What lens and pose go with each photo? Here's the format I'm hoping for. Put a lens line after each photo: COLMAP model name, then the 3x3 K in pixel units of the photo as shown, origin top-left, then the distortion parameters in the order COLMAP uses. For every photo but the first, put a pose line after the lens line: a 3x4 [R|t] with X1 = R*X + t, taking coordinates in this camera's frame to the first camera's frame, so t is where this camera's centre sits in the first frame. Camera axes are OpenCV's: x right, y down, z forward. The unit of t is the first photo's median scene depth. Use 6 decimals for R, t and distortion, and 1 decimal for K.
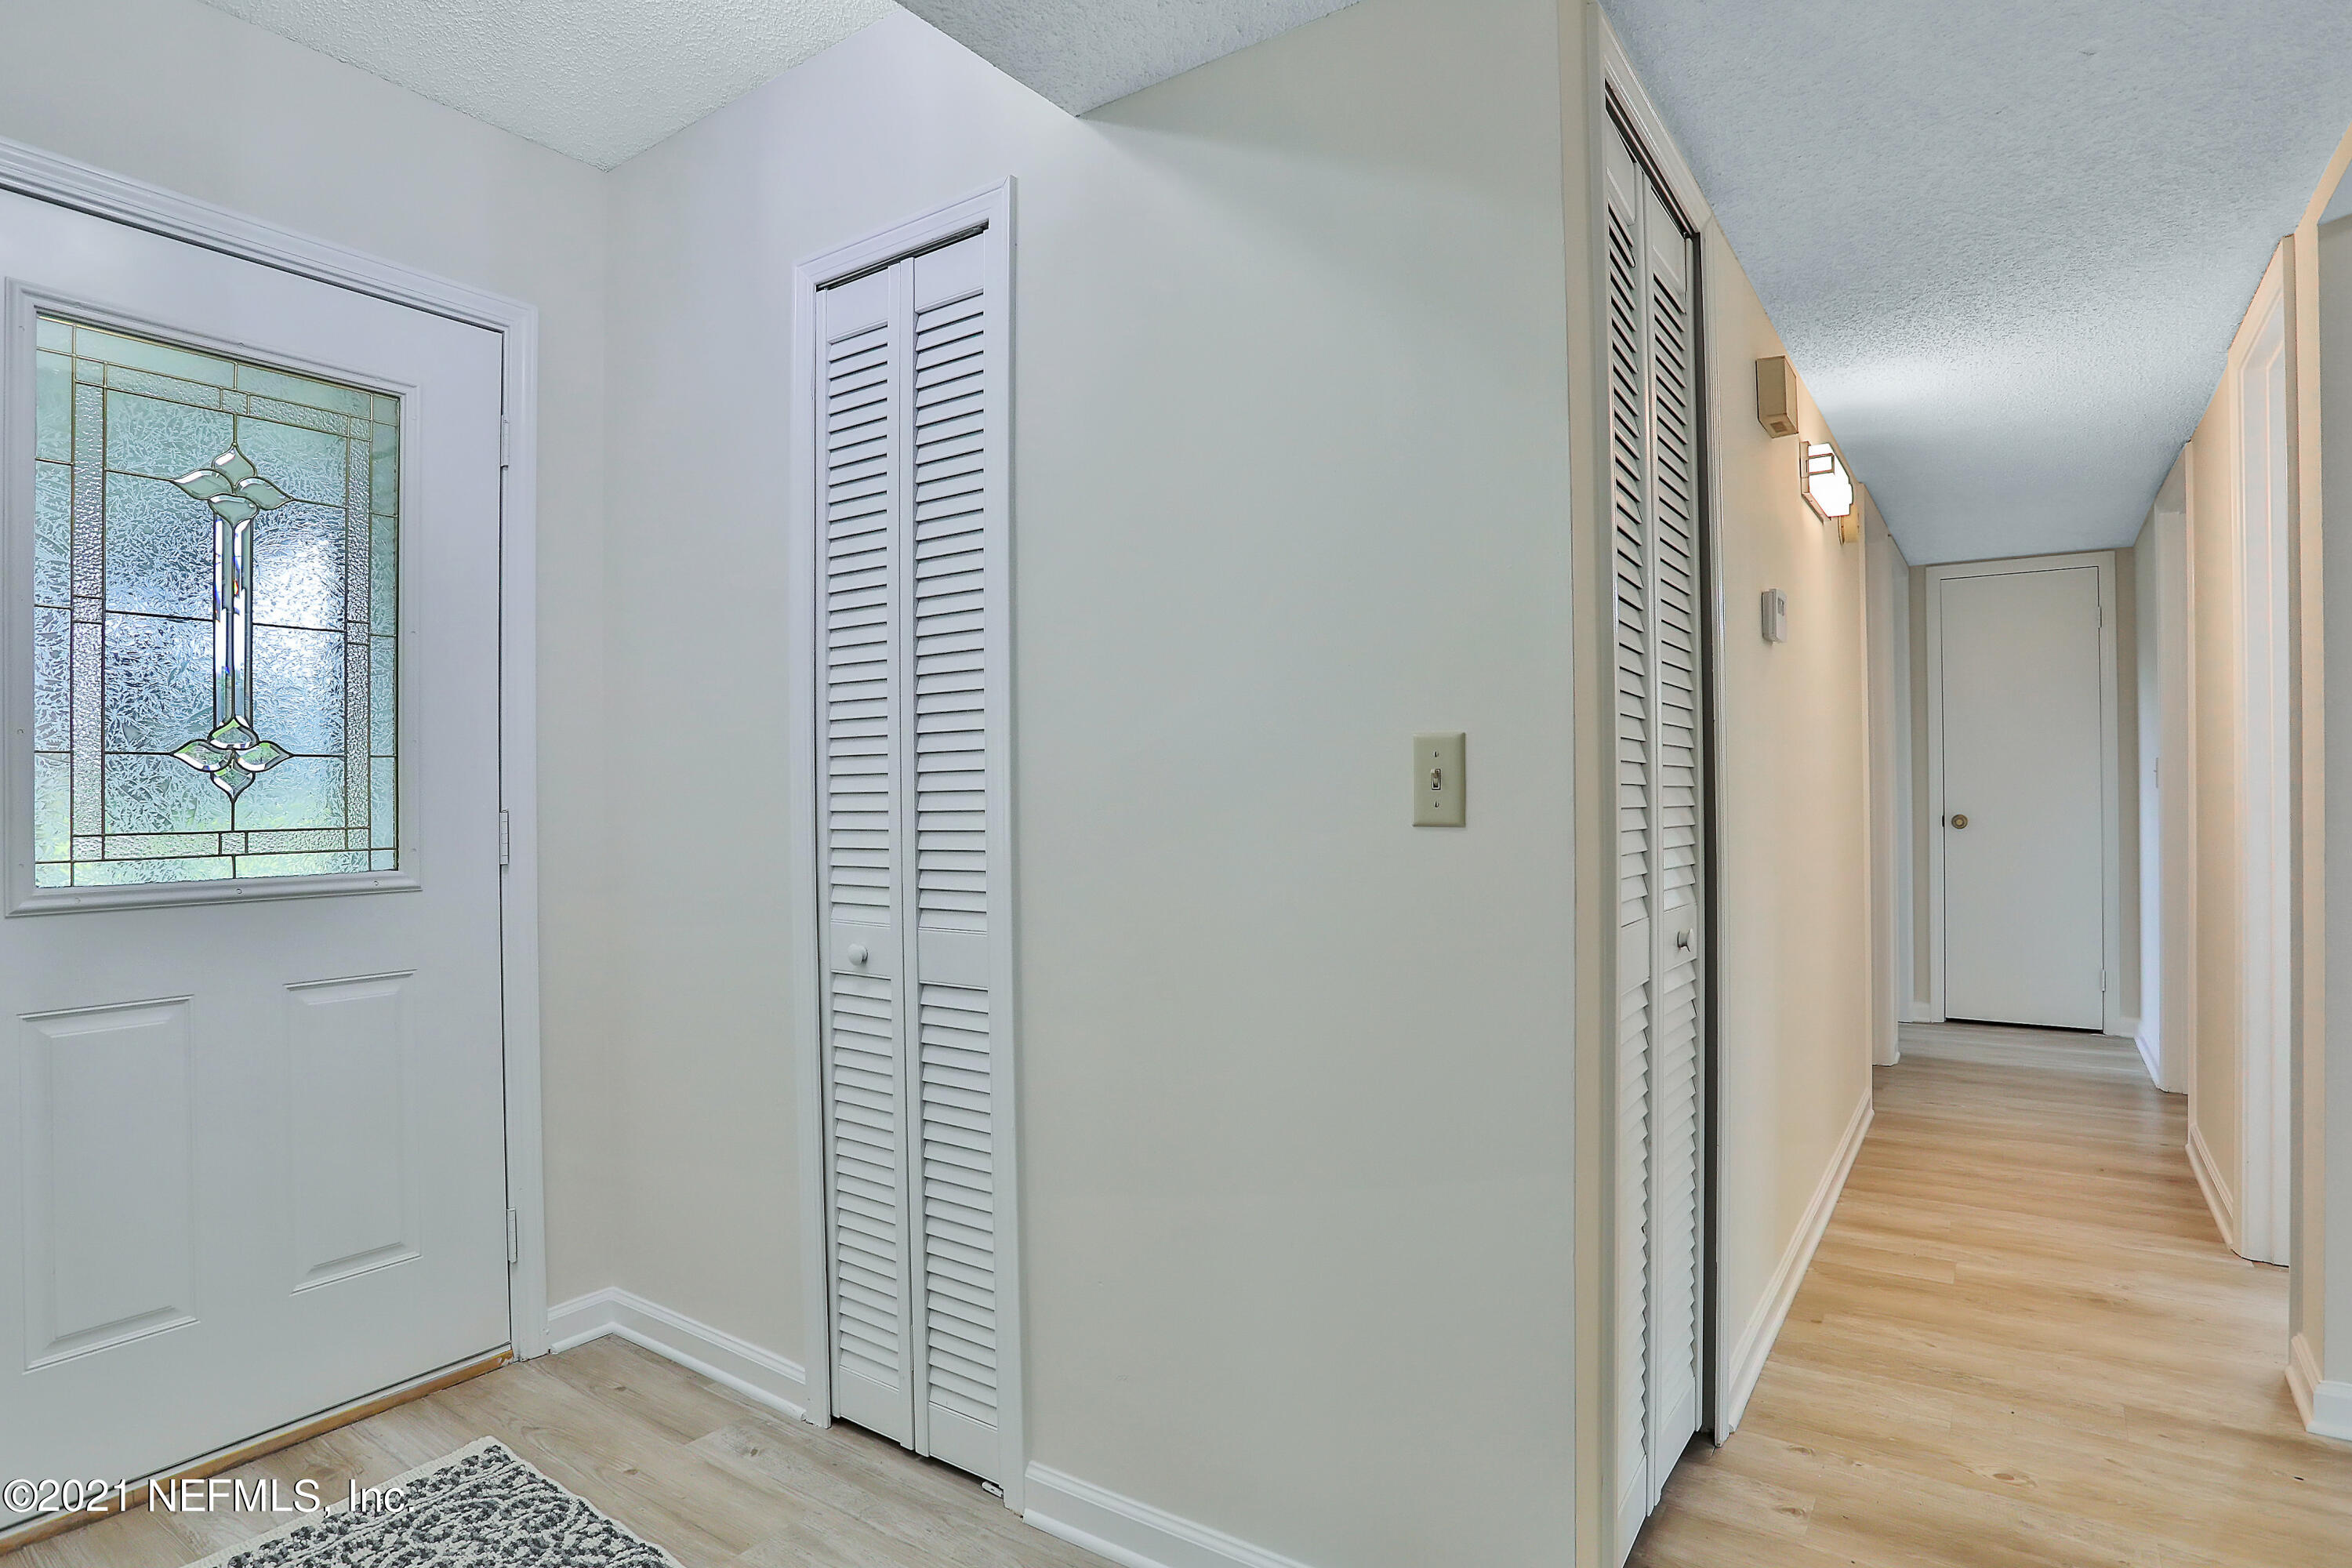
lens RADIAL K [[1226.0, 0, 1168.5], [0, 1226.0, 788.3], [0, 0, 1]] dist [-0.044378, 0.004915]
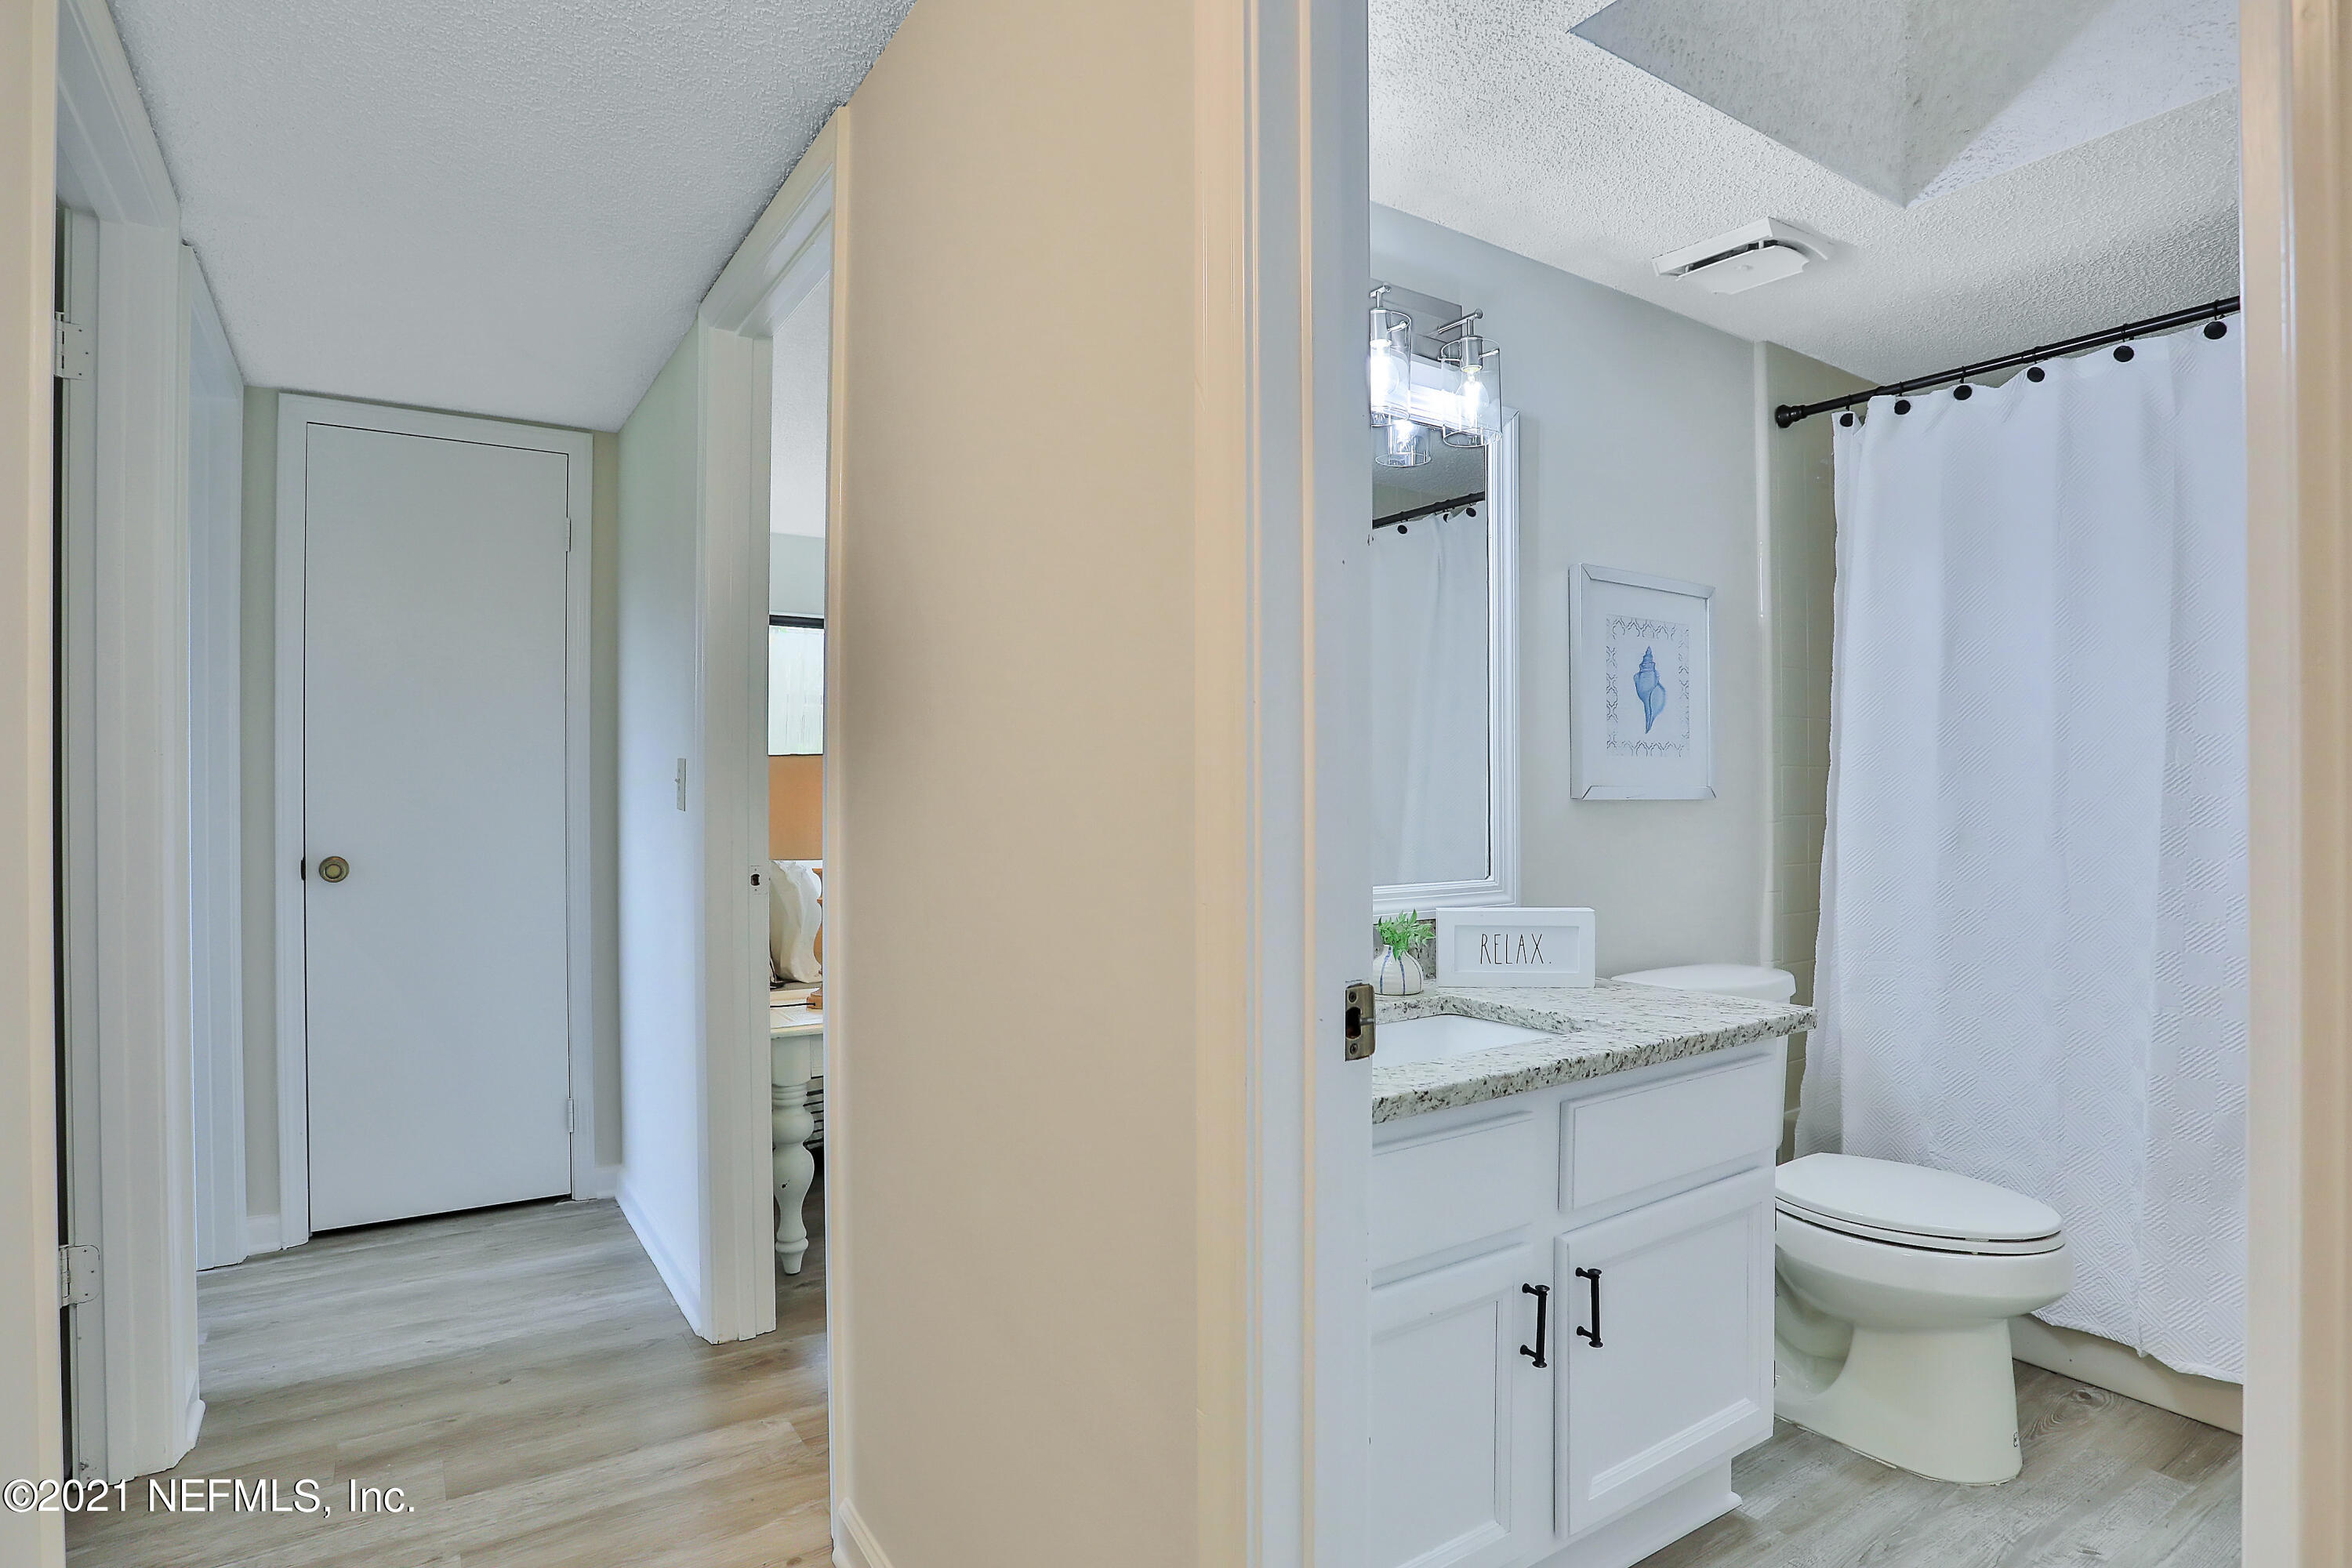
lens RADIAL K [[1226.0, 0, 1169.7], [0, 1226.0, 793.8], [0, 0, 1]] dist [-0.044378, 0.004915]
pose [[0.363135, 0.009545, 0.931688, 0.291457], [-0.005172, 0.999953, -0.008229, -0.003696], [-0.931722, -0.001831, 0.363167, 0.455648]]
